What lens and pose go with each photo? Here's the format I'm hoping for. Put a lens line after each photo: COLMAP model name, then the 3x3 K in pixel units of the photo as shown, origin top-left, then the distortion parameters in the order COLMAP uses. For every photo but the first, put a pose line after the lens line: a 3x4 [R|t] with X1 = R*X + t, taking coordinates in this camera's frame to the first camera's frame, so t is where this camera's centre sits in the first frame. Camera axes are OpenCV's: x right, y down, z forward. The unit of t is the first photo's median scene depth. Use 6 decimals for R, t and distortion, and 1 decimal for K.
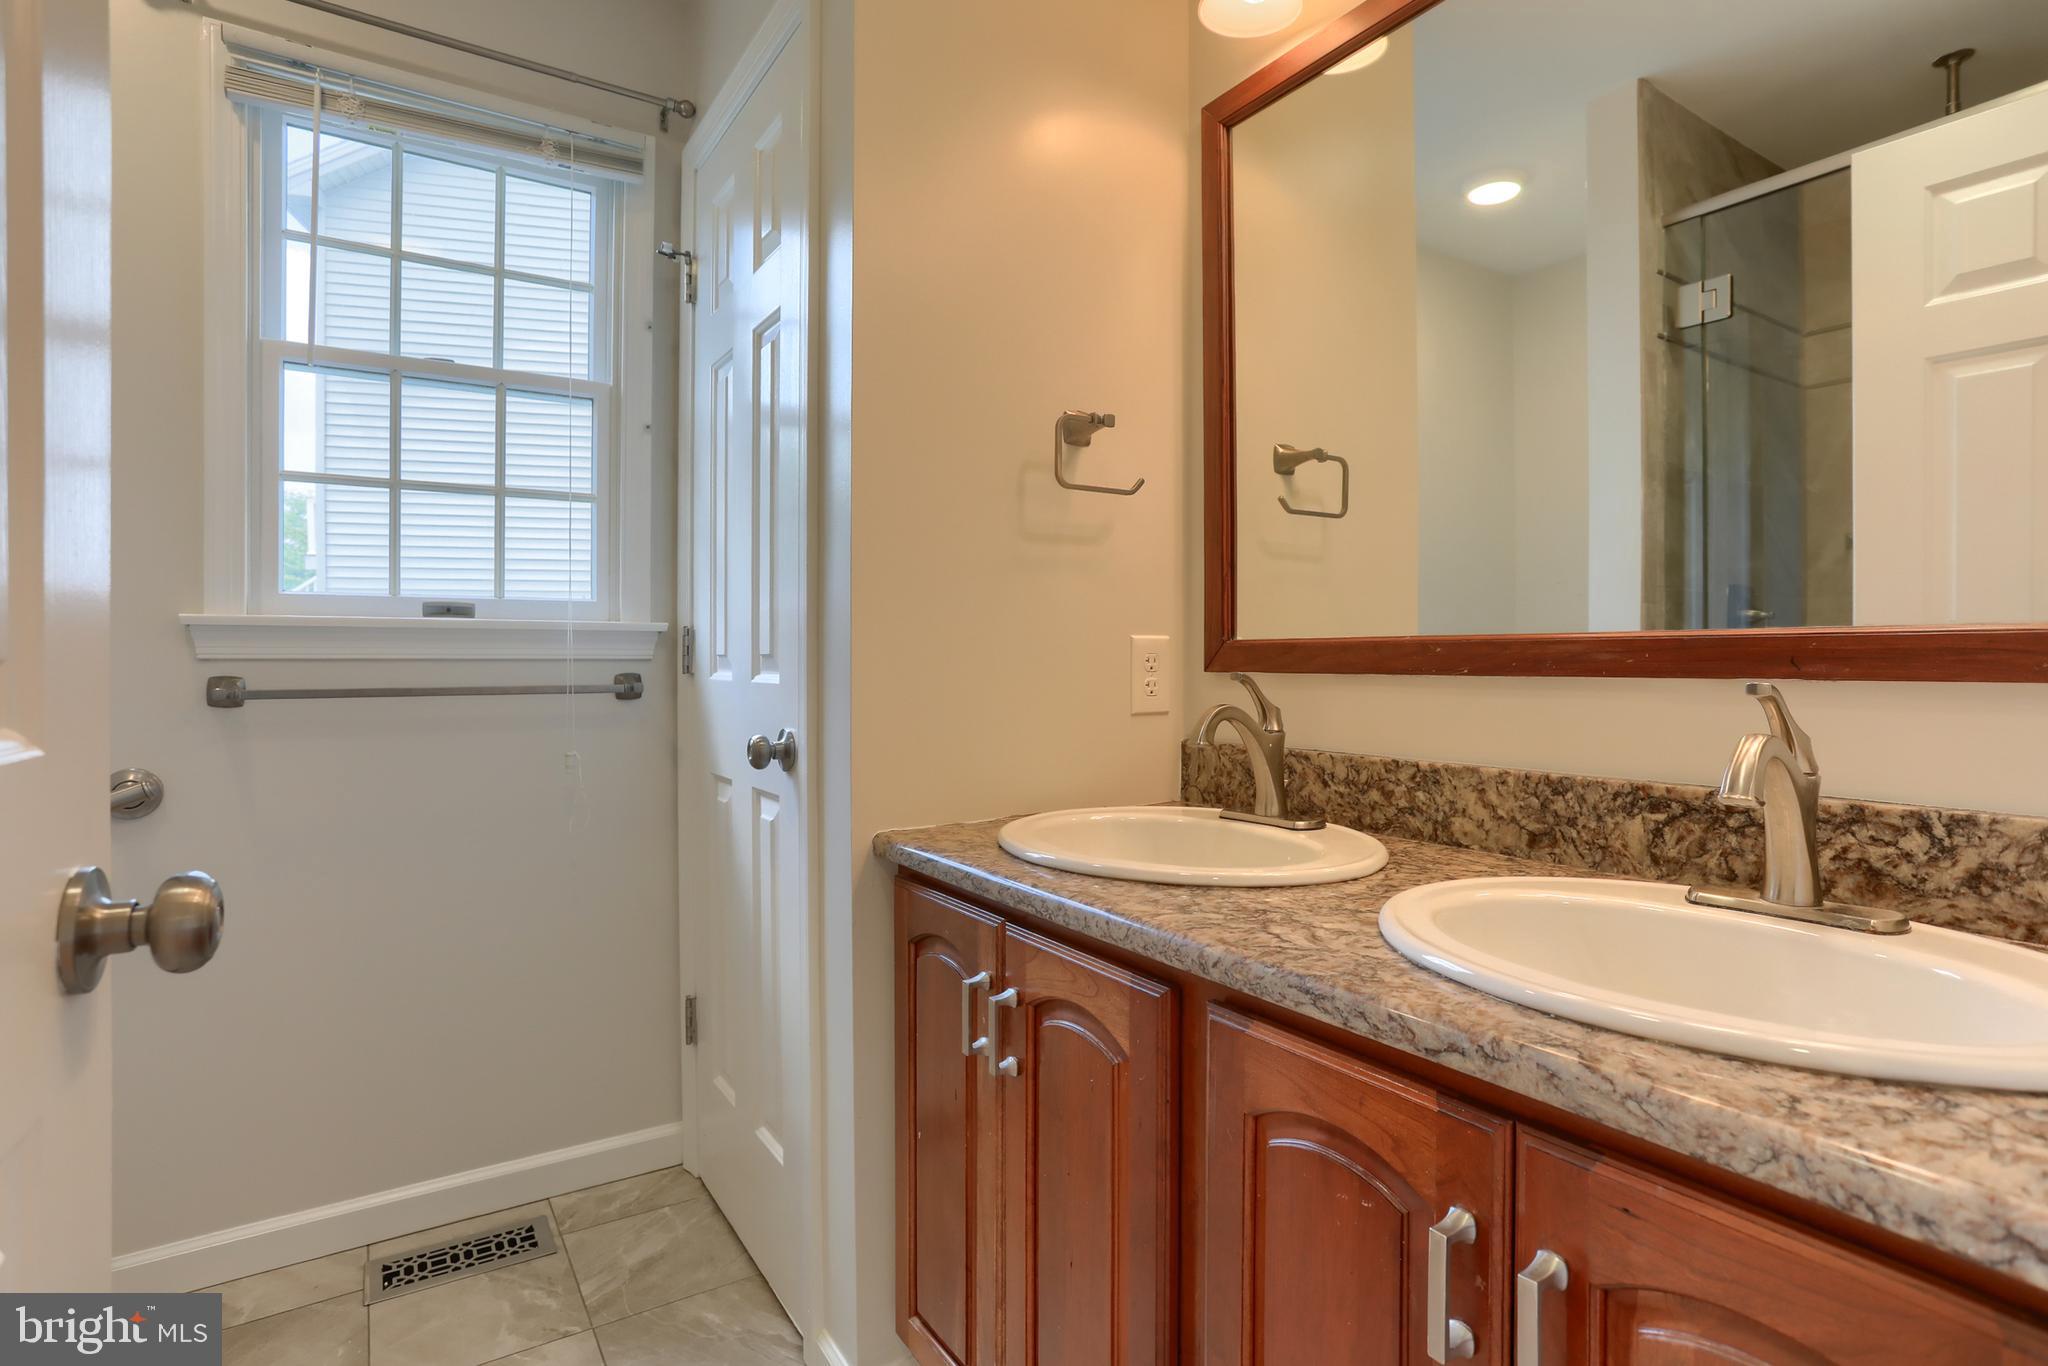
lens RADIAL K [[1038.7, 0, 1032.9], [0, 1038.7, 662.4], [0, 0, 1]] dist [-0.057052, 0.034019]
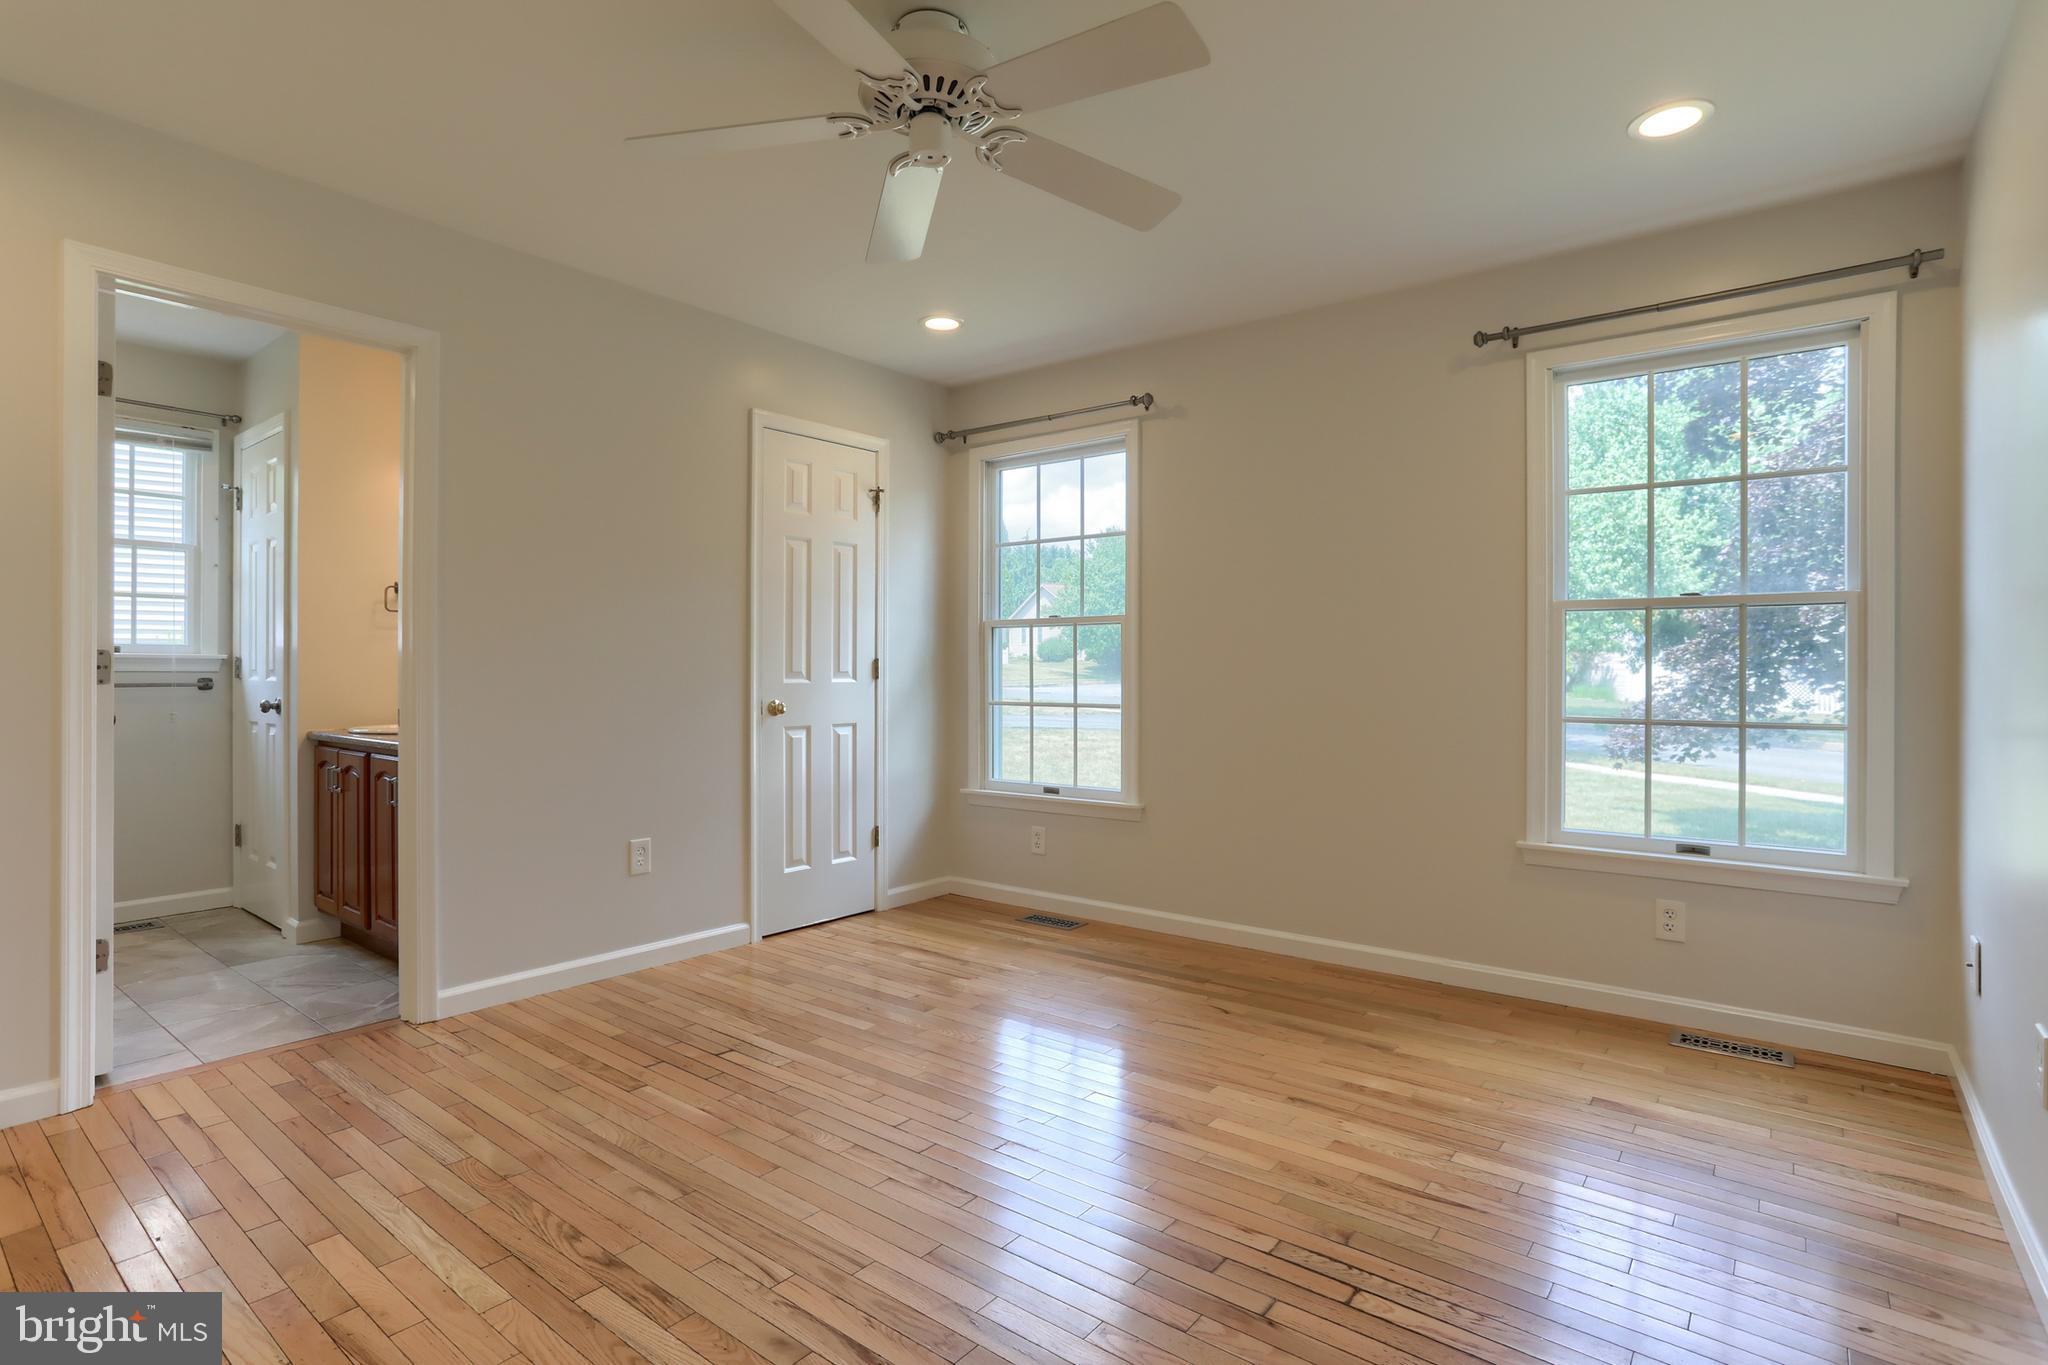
lens RADIAL K [[1015.6, 0, 1021.3], [0, 1015.6, 674.4], [0, 0, 1]] dist [-0.054362, 0.034502]
pose [[0.949506, 0.002018, 0.313742, 0.598514], [-0.001365, 0.999996, -0.002302, 0.005700], [-0.313746, 0.001758, 0.949505, -1.570459]]
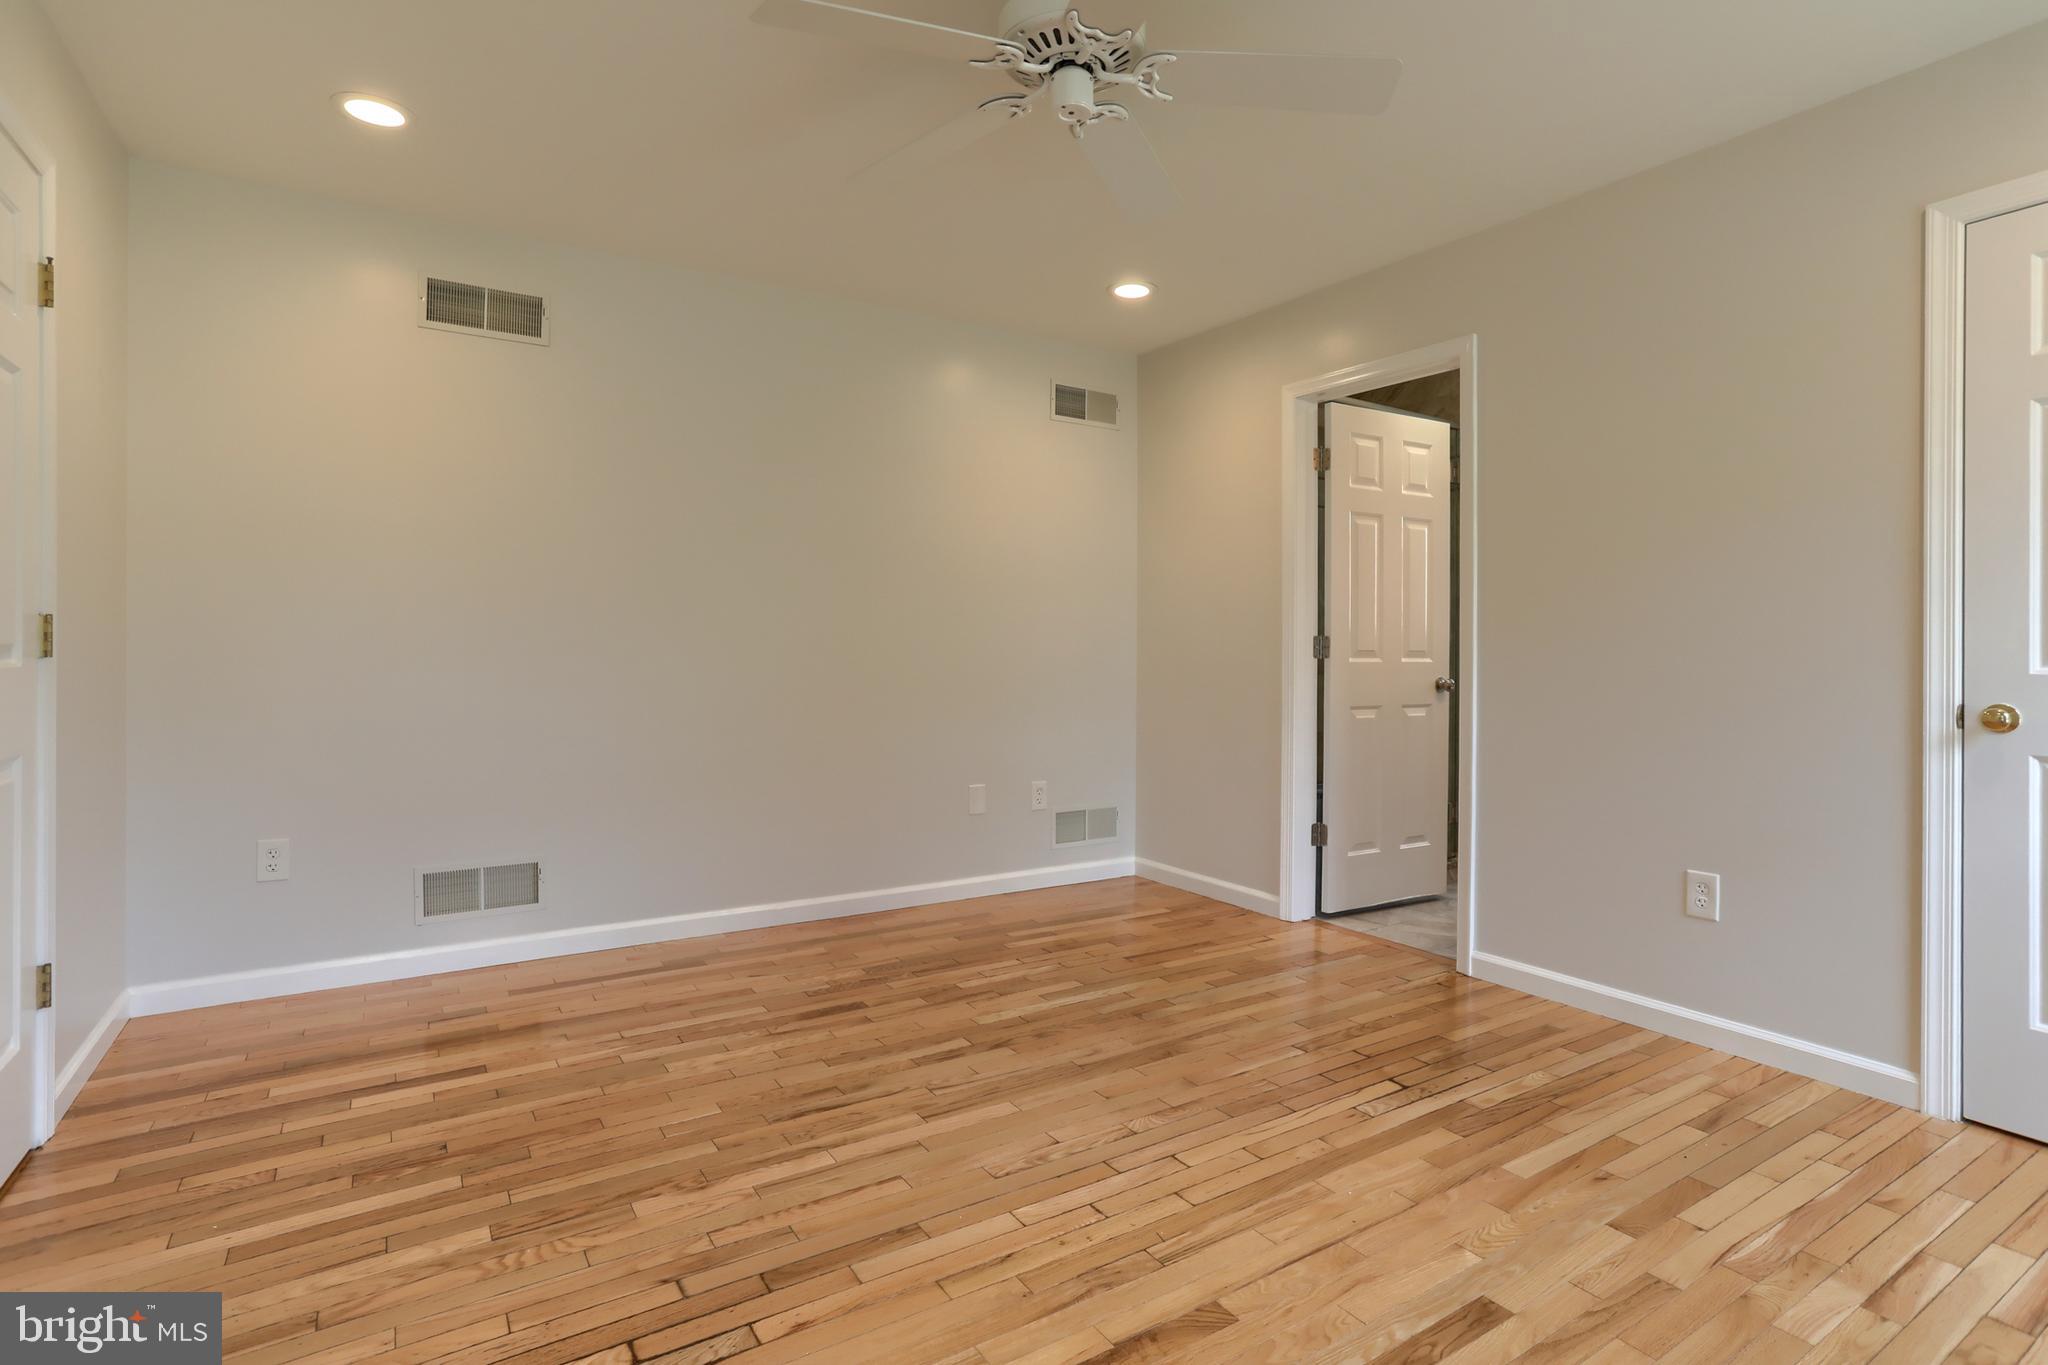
lens RADIAL K [[997.2, 0, 1018.2], [0, 997.2, 676.7], [0, 0, 1]] dist [-0.004866, -0.000748]
pose [[-0.008048, 0.029884, -0.999521, 1.835559], [-0.006353, 0.999532, 0.029935, -0.002373], [0.999947, 0.006591, -0.007854, -0.585550]]
